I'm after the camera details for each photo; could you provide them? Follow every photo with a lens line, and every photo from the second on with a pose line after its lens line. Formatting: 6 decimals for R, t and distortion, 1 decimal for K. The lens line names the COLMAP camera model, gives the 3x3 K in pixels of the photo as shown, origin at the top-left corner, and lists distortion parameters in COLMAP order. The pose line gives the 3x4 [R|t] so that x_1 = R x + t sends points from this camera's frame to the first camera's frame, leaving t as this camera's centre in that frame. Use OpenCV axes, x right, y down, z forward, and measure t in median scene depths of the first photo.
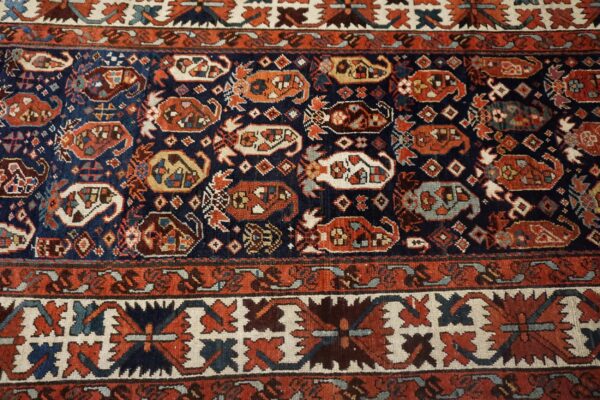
lens RADIAL K [[416.5, 0, 300.0], [0, 416.5, 200.0], [0, 0, 1]] dist [-0.043951, 0.035918]
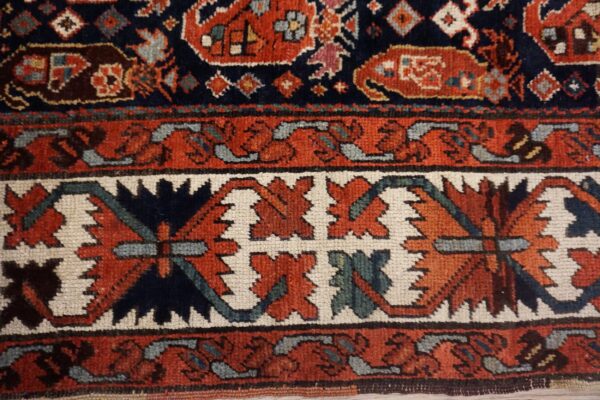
lens RADIAL K [[416.5, 0, 300.0], [0, 416.5, 200.0], [0, 0, 1]] dist [-0.043951, 0.035918]
pose [[-0.999936, 0.009384, -0.006306, 0.729943], [-0.011202, -0.897697, 0.440471, -0.725952], [-0.001528, 0.440513, 0.897745, 0.729470]]
